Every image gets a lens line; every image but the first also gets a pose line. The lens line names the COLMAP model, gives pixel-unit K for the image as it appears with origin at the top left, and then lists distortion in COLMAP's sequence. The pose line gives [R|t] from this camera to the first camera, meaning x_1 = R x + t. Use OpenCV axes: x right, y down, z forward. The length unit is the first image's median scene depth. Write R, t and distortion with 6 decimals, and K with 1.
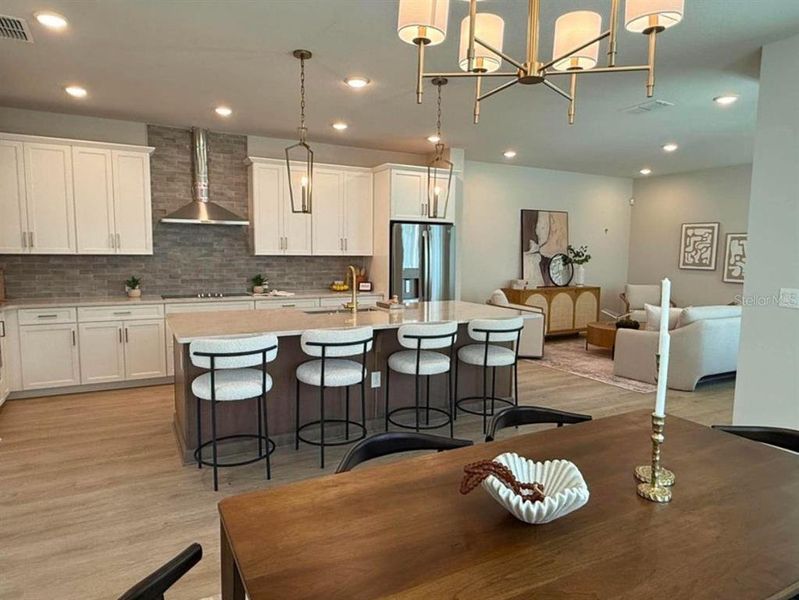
lens RADIAL K [[511.6, 0, 399.5], [0, 511.6, 300.0], [0, 0, 1]] dist [0.005799, 0.001786]
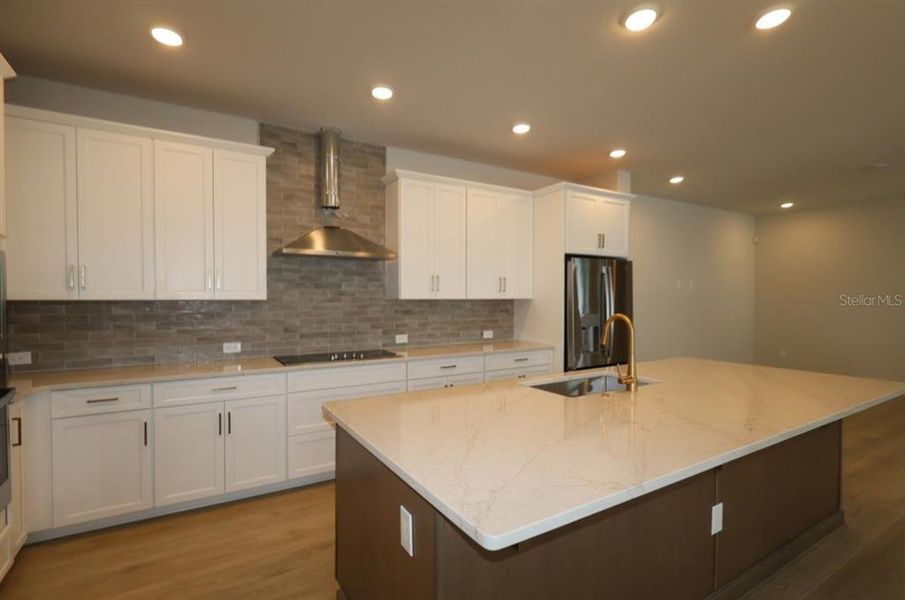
lens RADIAL K [[416.1, 0, 441.8], [0, 416.1, 302.9], [0, 0, 1]] dist [-0.029992, 0.029163]
pose [[0.998393, -0.009963, 0.055788, -0.250914], [0.014510, 0.996552, -0.081697, -0.031713], [-0.054781, 0.082375, 0.995095, 0.390732]]
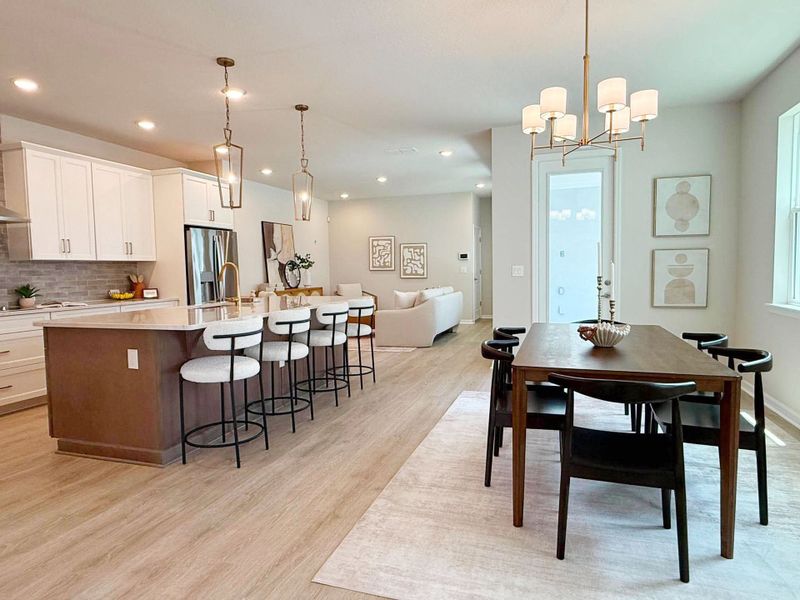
lens RADIAL K [[512.2, 0, 400.0], [0, 512.2, 300.0], [0, 0, 1]] dist [0.005799, 0.001786]
pose [[0.716345, -0.065872, 0.694630, -0.430606], [0.095171, 0.995454, -0.003746, 0.035749], [-0.691225, 0.068792, 0.719358, -0.000111]]
